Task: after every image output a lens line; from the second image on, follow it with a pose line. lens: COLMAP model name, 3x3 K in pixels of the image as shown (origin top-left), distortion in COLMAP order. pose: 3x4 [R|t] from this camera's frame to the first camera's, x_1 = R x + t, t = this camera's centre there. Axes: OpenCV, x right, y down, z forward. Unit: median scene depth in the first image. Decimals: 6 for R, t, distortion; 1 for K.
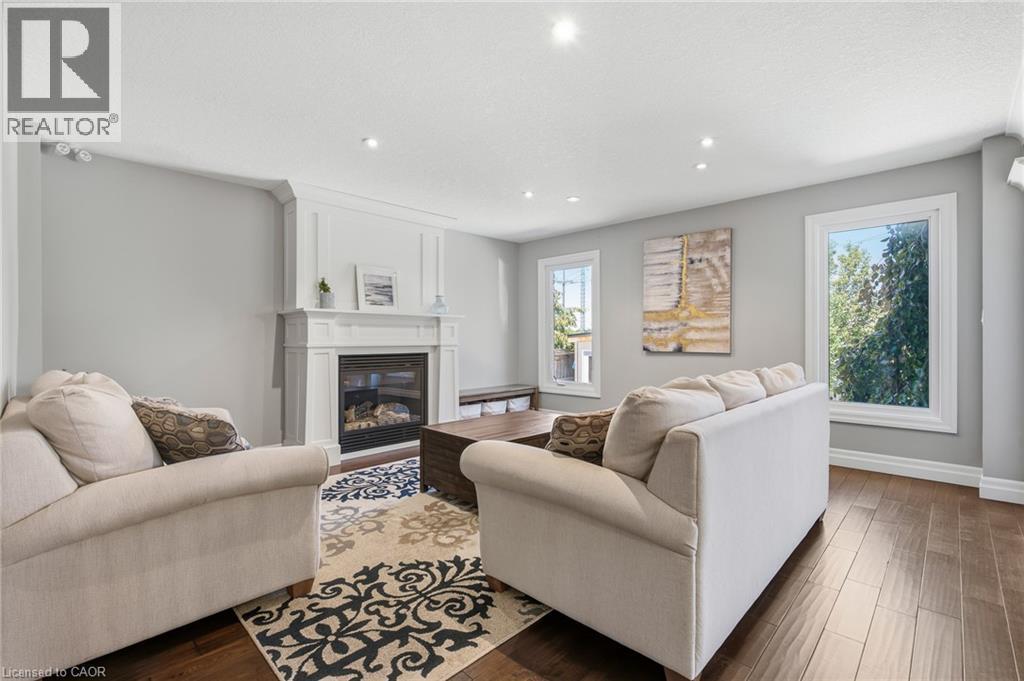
lens RADIAL K [[455.1, 0, 507.4], [0, 455.1, 339.4], [0, 0, 1]] dist [-0.010884, 0.000202]
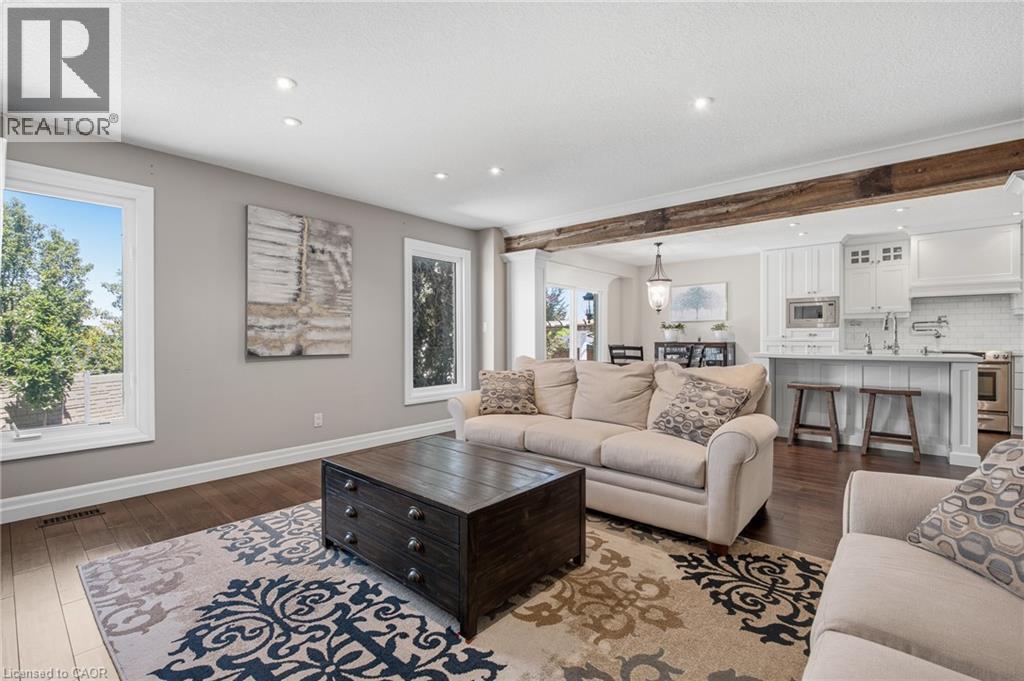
lens RADIAL K [[455.1, 0, 507.4], [0, 455.1, 339.4], [0, 0, 1]] dist [-0.010884, 0.000202]
pose [[-0.061375, 0.000932, 0.998114, -0.498838], [0.004579, 0.999989, -0.000652, 0.000801], [-0.998104, 0.004531, -0.061379, 0.708098]]
